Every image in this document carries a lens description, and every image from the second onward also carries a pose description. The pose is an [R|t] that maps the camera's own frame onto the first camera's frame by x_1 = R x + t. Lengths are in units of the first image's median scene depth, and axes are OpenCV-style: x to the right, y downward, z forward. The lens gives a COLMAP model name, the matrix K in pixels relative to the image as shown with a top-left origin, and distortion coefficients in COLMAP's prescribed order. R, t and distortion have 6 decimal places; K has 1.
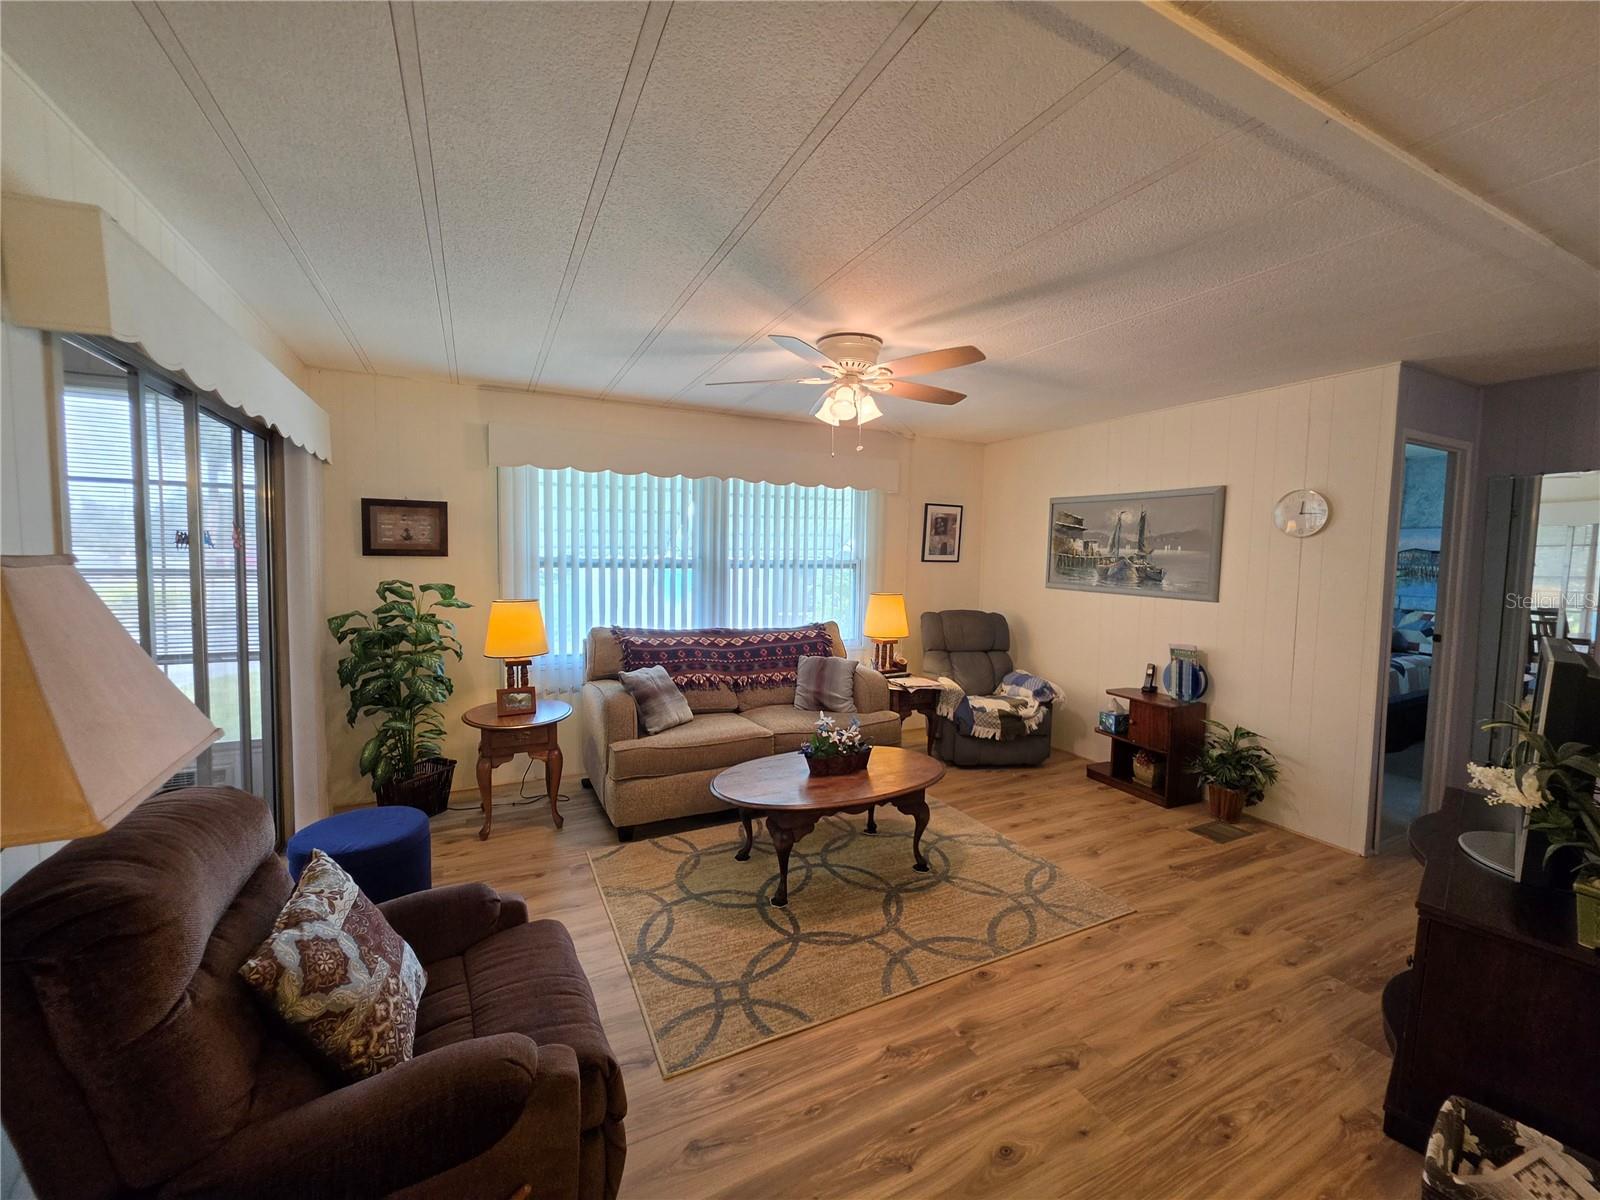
lens RADIAL K [[647.7, 0, 802.6], [0, 647.7, 598.0], [0, 0, 1]] dist [-0.004295, 0.001365]
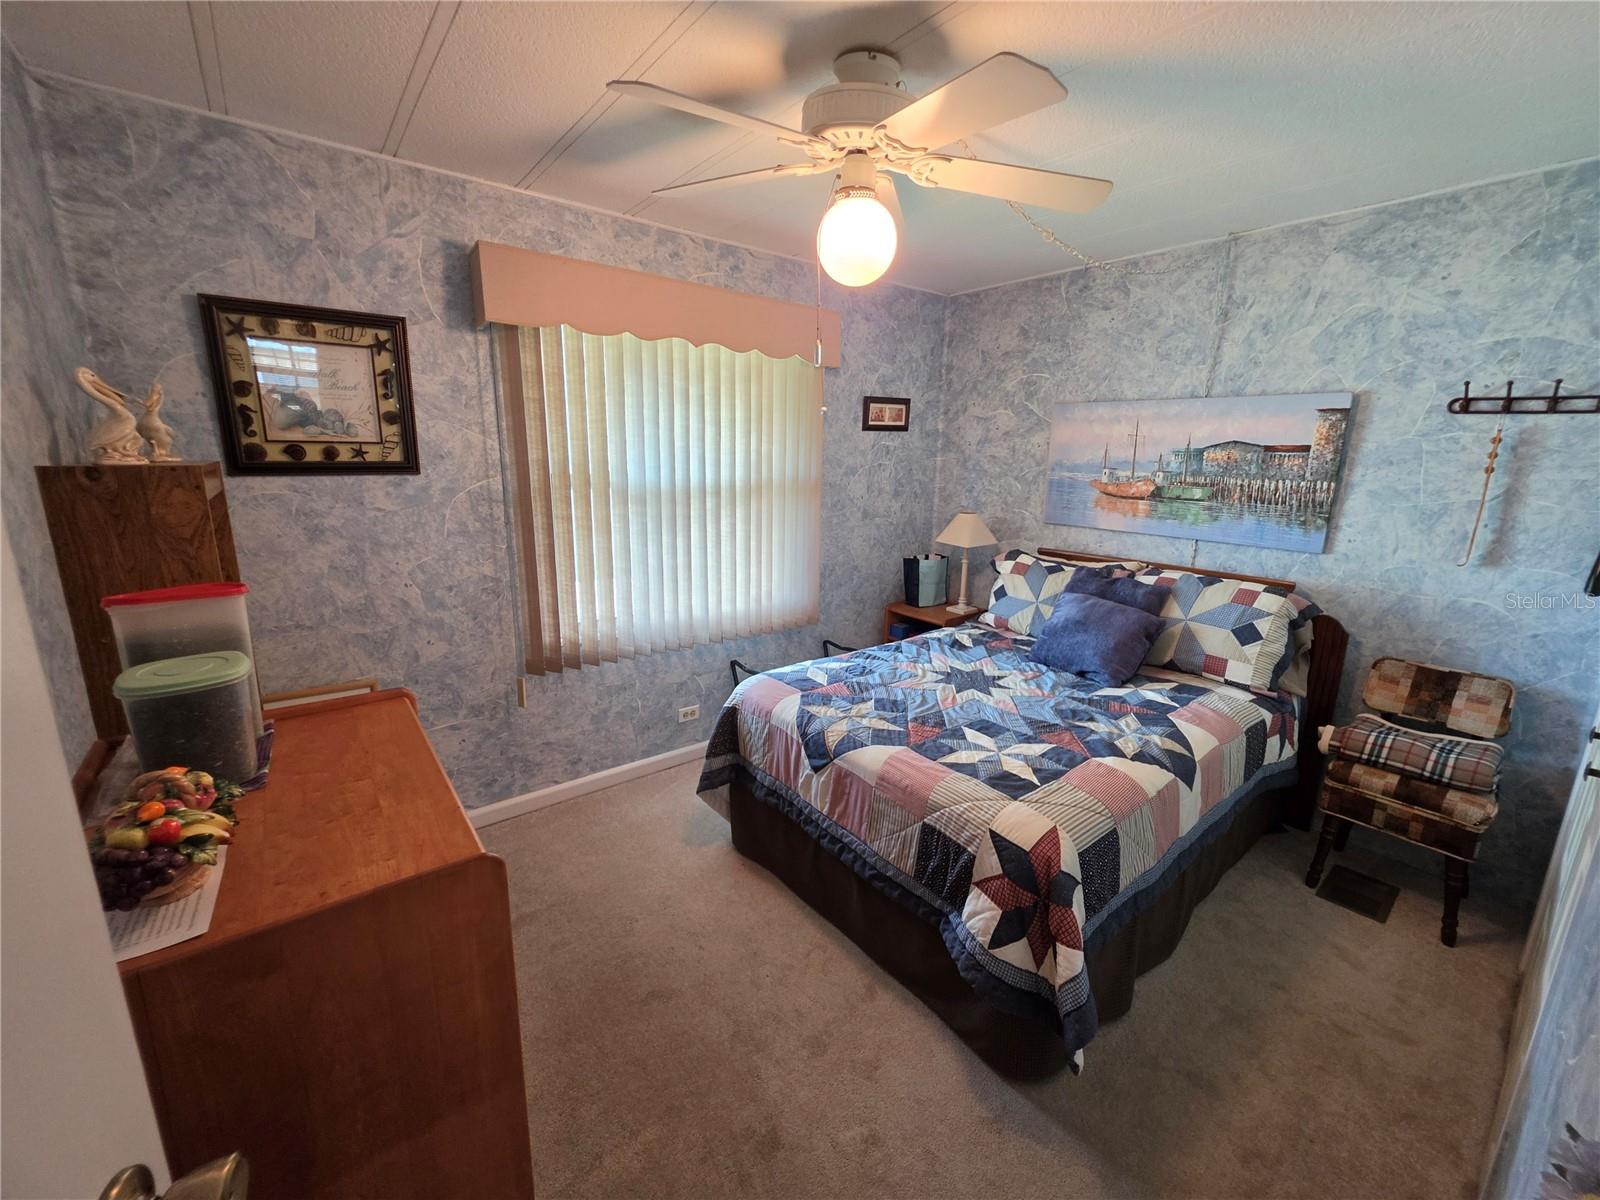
lens RADIAL K [[647.7, 0, 799.5], [0, 647.7, 595.7], [0, 0, 1]] dist [-0.004295, 0.001365]
pose [[0.978530, -0.043656, 0.201428, 0.545751], [0.011630, 0.987449, 0.157512, -0.043615], [-0.205776, -0.151788, 0.966756, 0.599888]]
